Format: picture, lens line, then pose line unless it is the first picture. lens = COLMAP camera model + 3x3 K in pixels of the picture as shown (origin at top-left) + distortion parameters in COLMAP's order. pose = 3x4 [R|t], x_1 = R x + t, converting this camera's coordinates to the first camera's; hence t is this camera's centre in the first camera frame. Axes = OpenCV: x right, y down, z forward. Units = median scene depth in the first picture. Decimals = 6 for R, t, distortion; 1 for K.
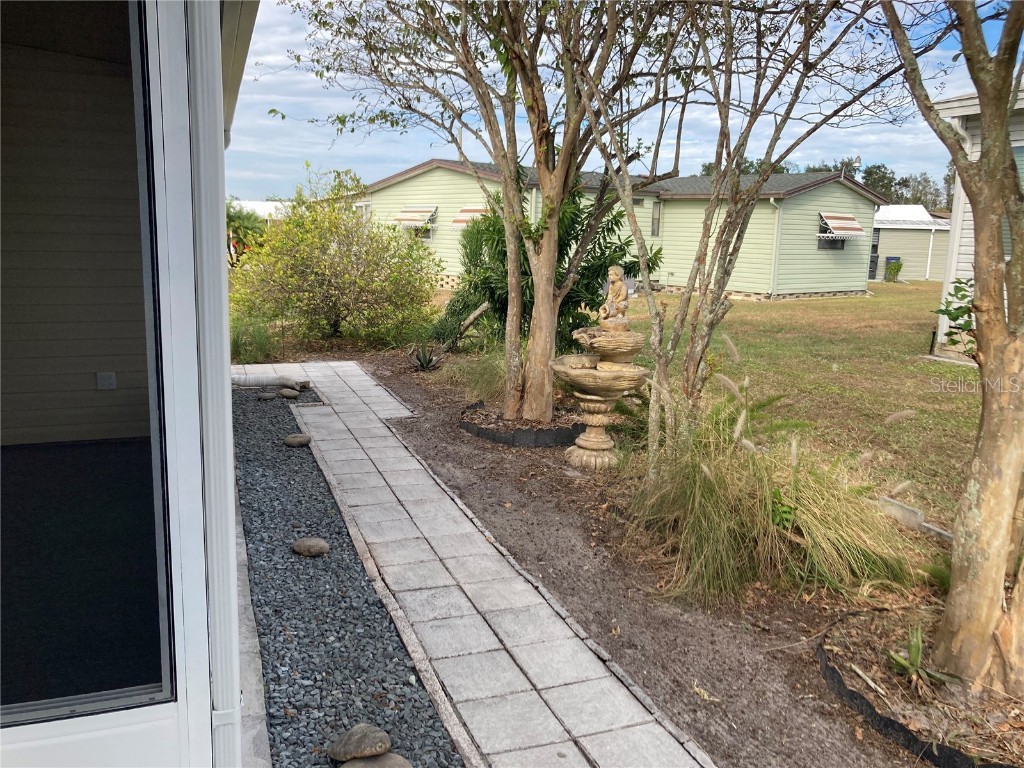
lens RADIAL K [[835.6, 0, 502.6], [0, 835.6, 379.4], [0, 0, 1]] dist [0.019908, -0.010325]
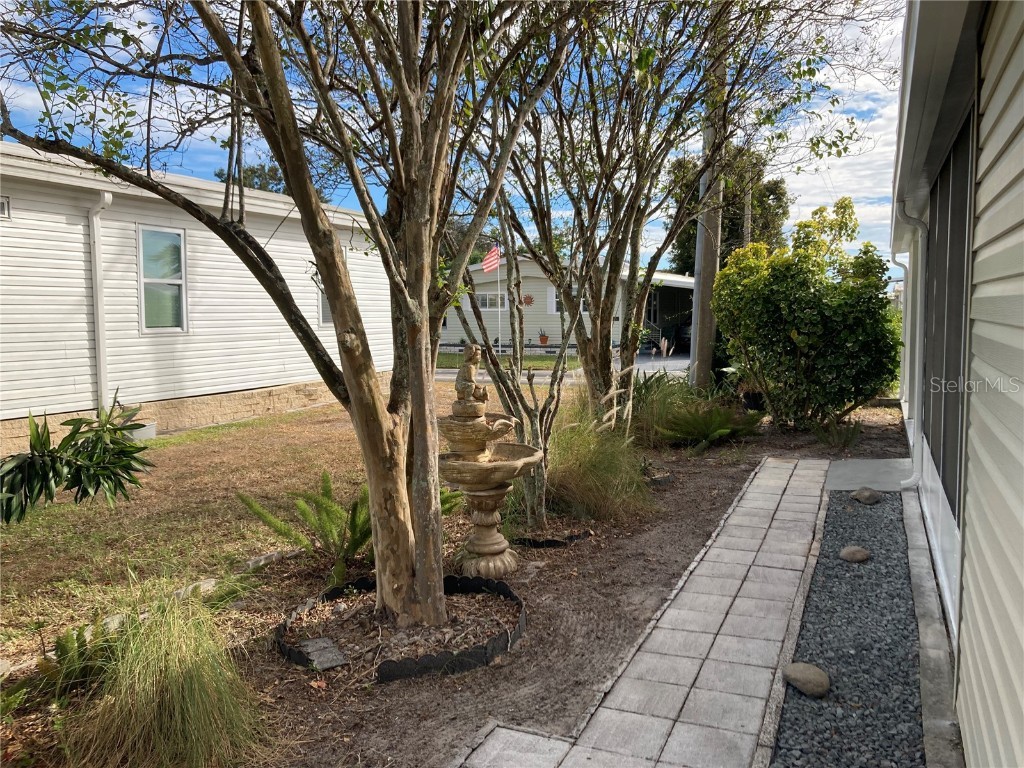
lens RADIAL K [[842.5, 0, 516.3], [0, 842.5, 371.6], [0, 0, 1]] dist [0.003422, -0.001507]
pose [[-0.738088, -0.065425, 0.671525, -0.462036], [0.108562, 0.970803, 0.213906, -0.269104], [-0.665914, 0.230784, -0.709435, 1.465745]]
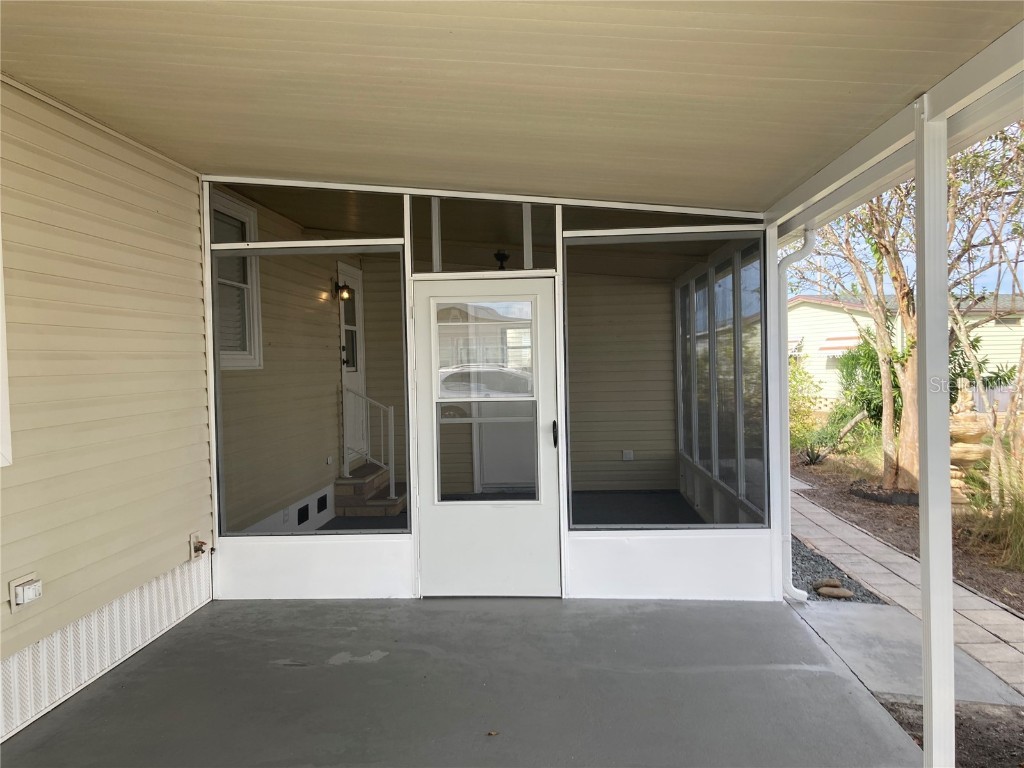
lens RADIAL K [[835.6, 0, 502.6], [0, 835.6, 379.4], [0, 0, 1]] dist [0.019908, -0.010325]
pose [[0.917070, -0.035927, -0.397103, -0.020053], [-0.025657, 0.988551, -0.148691, 0.097456], [0.397899, 0.146549, 0.905649, -0.603264]]
